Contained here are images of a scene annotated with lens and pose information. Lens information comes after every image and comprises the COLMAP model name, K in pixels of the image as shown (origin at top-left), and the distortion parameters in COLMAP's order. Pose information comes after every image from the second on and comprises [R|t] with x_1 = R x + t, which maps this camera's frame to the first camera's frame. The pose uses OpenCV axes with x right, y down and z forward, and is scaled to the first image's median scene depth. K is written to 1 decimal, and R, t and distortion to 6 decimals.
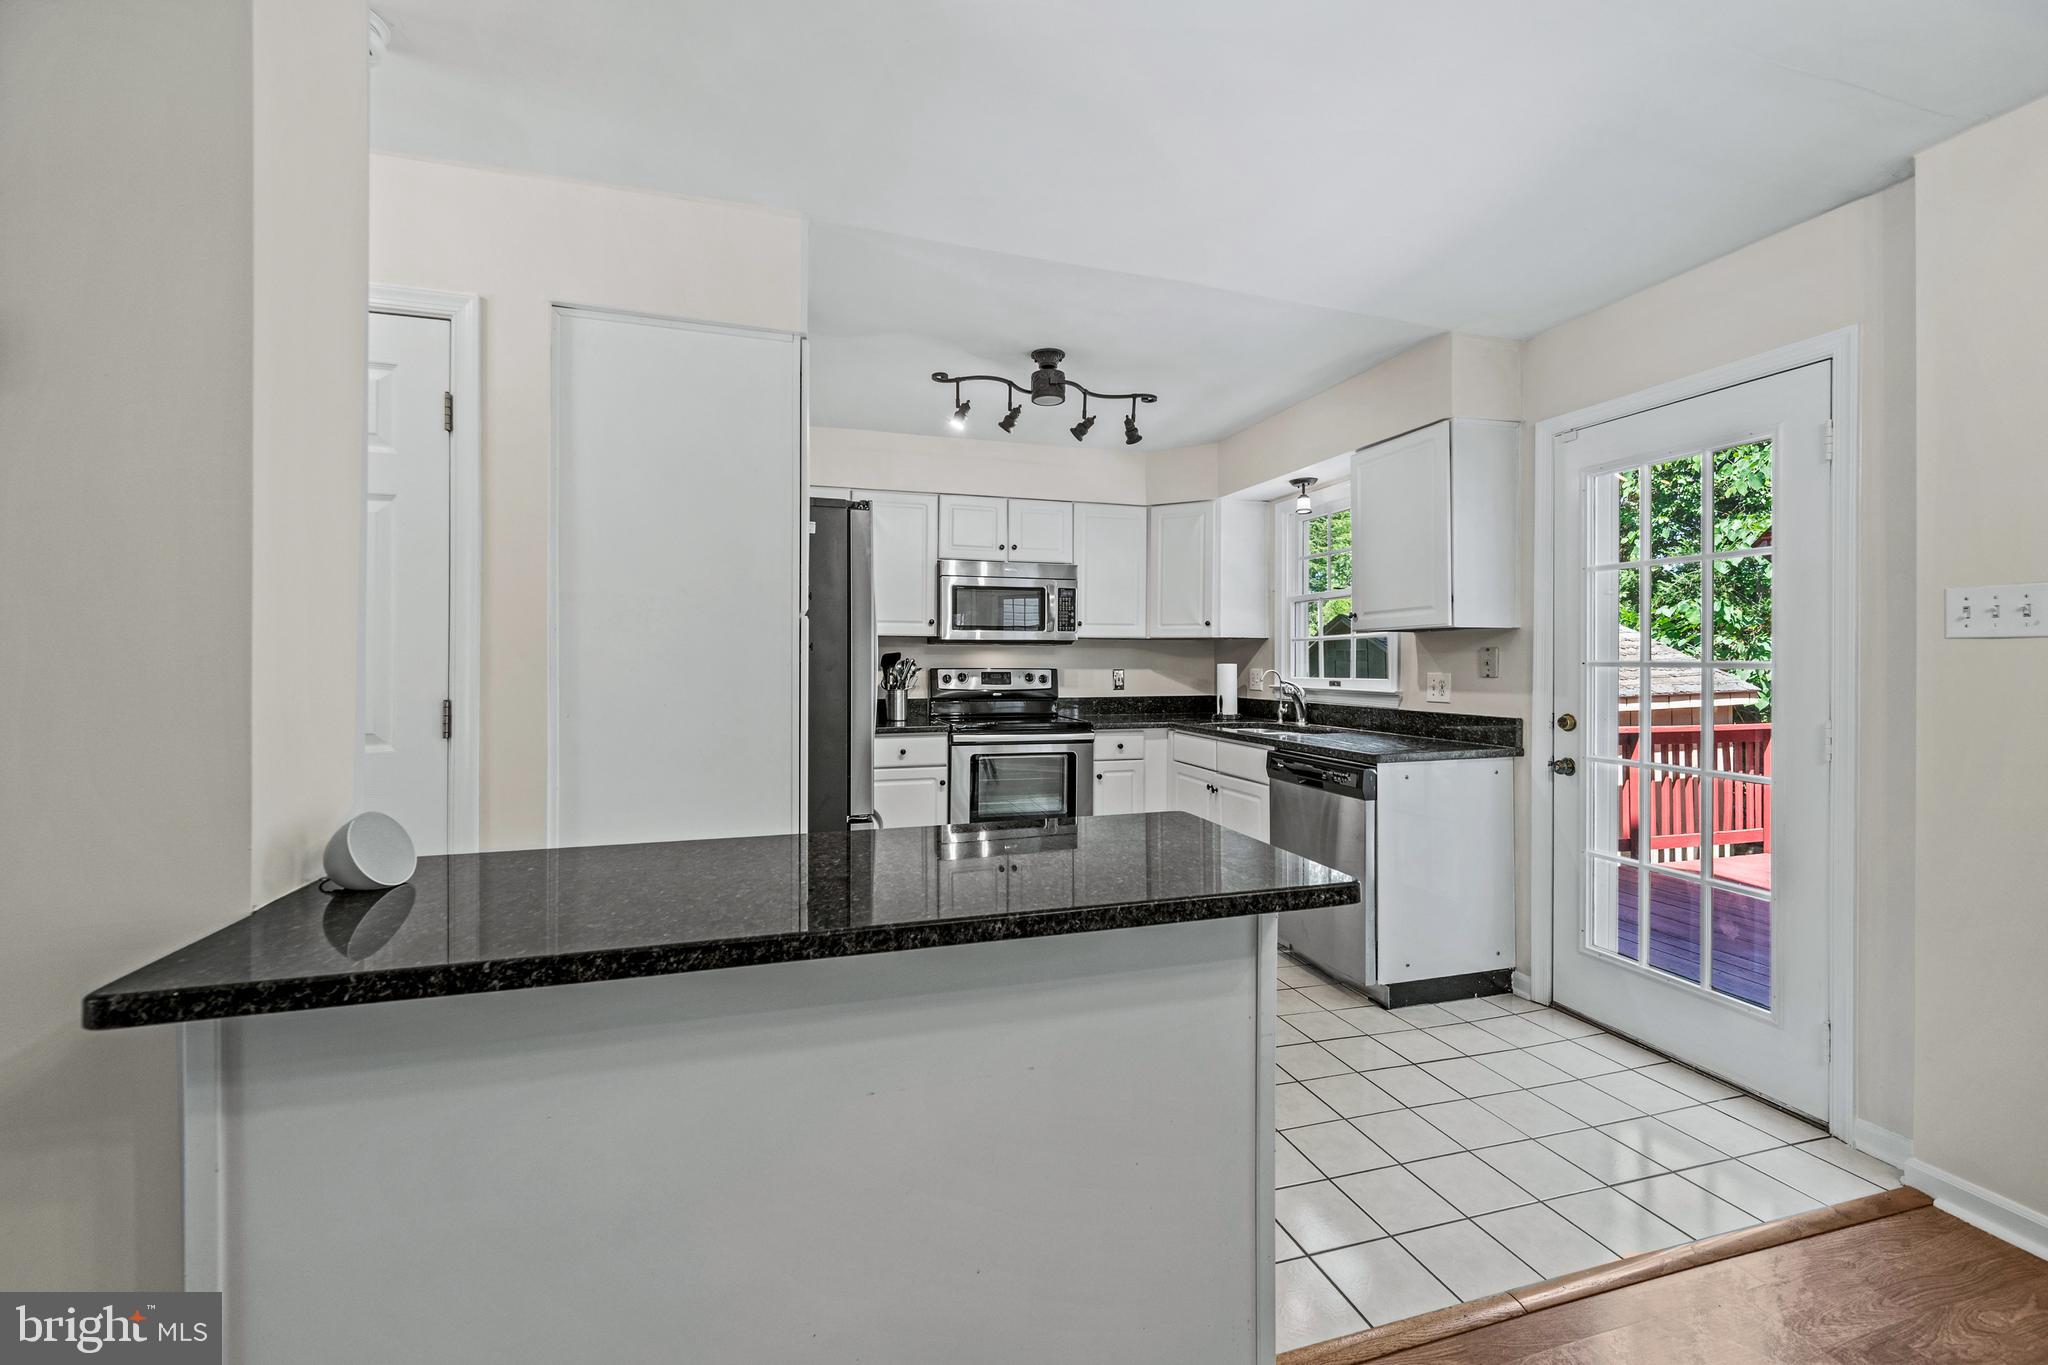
lens RADIAL K [[820.3, 0, 1021.8], [0, 820.3, 657.1], [0, 0, 1]] dist [-0.003068, 0.001257]
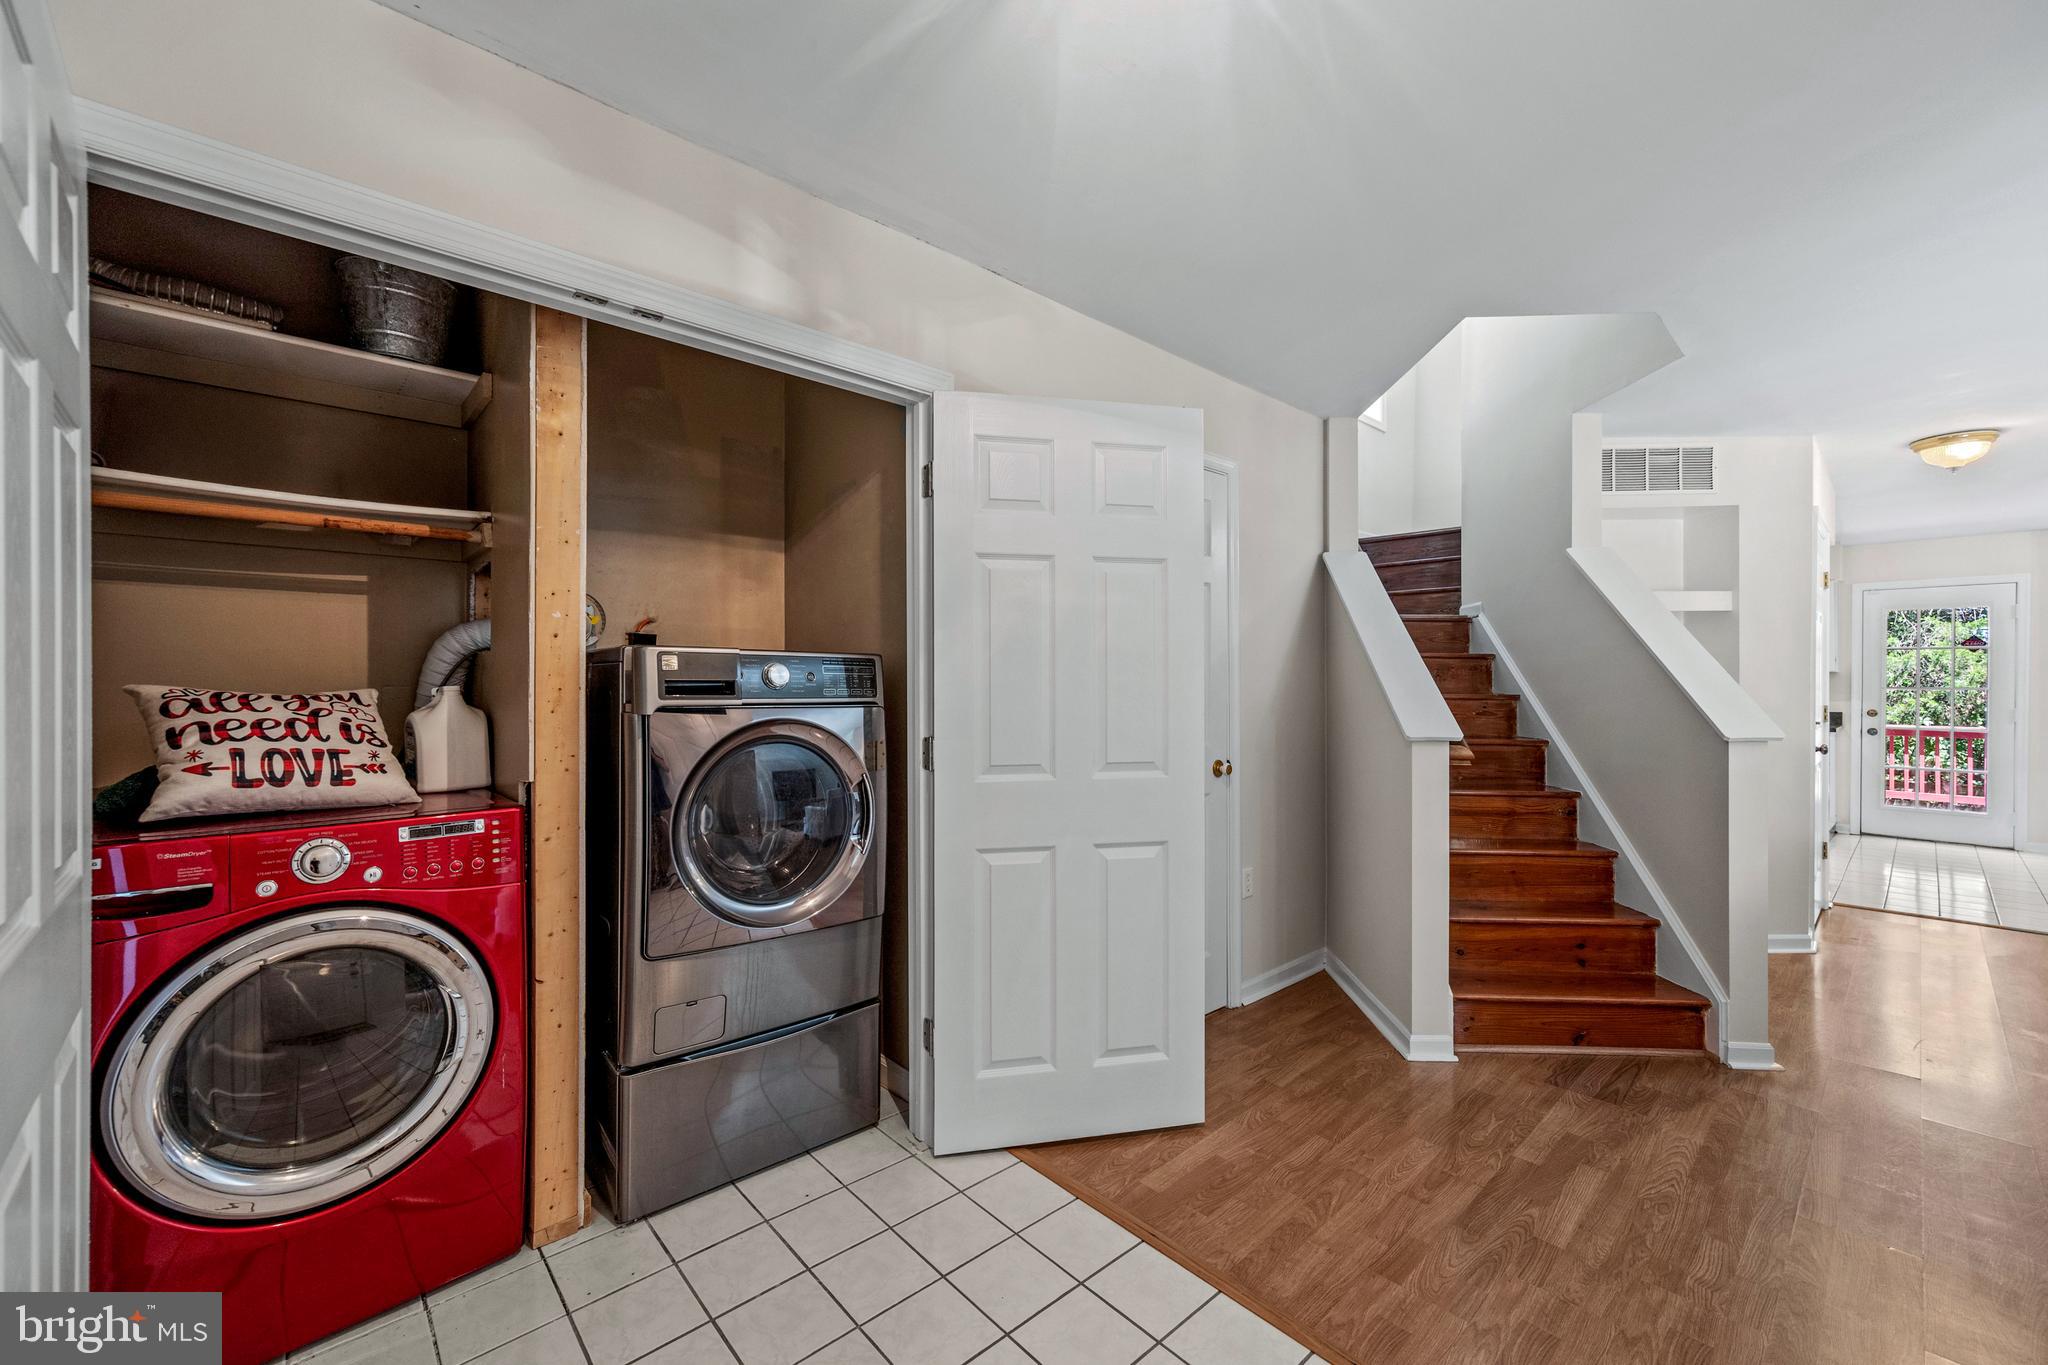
lens RADIAL K [[820.3, 0, 1017.0], [0, 820.3, 693.4], [0, 0, 1]] dist [-0.003068, 0.001257]
pose [[0.901584, -0.007331, 0.432542, -1.839669], [0.000859, 0.999885, 0.015157, -0.011243], [-0.432603, -0.013294, 0.901486, -0.046755]]
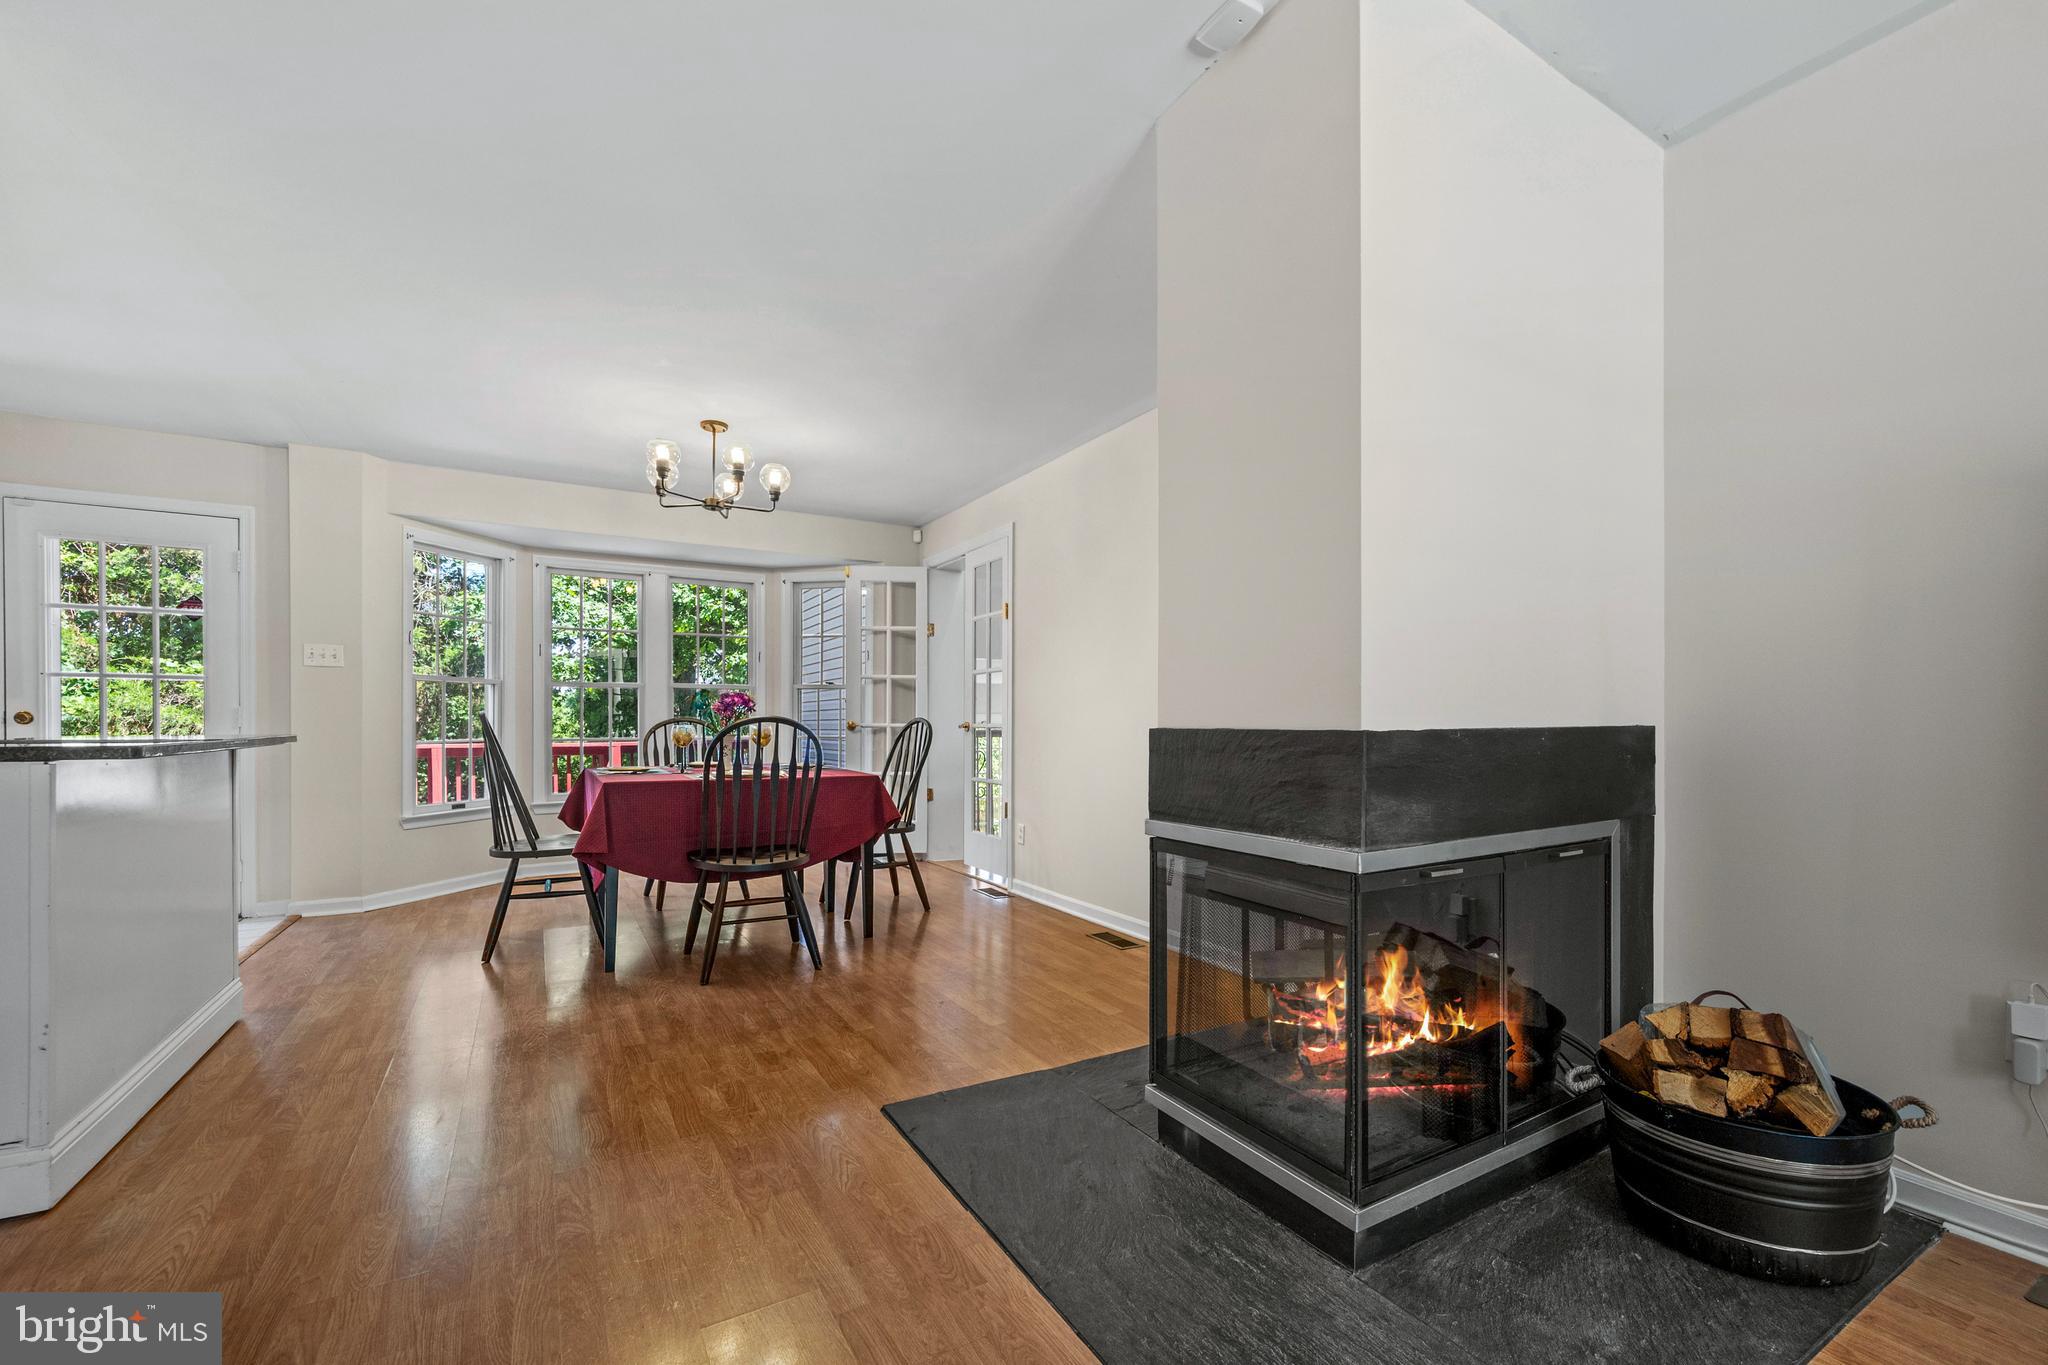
lens RADIAL K [[820.3, 0, 1022.1], [0, 820.3, 737.4], [0, 0, 1]] dist [-0.003068, 0.001257]
pose [[-0.241783, -0.021801, 0.970085, -0.718136], [-0.002856, 0.999759, 0.021755, 0.055387], [-0.970326, 0.002489, -0.241787, -0.177069]]
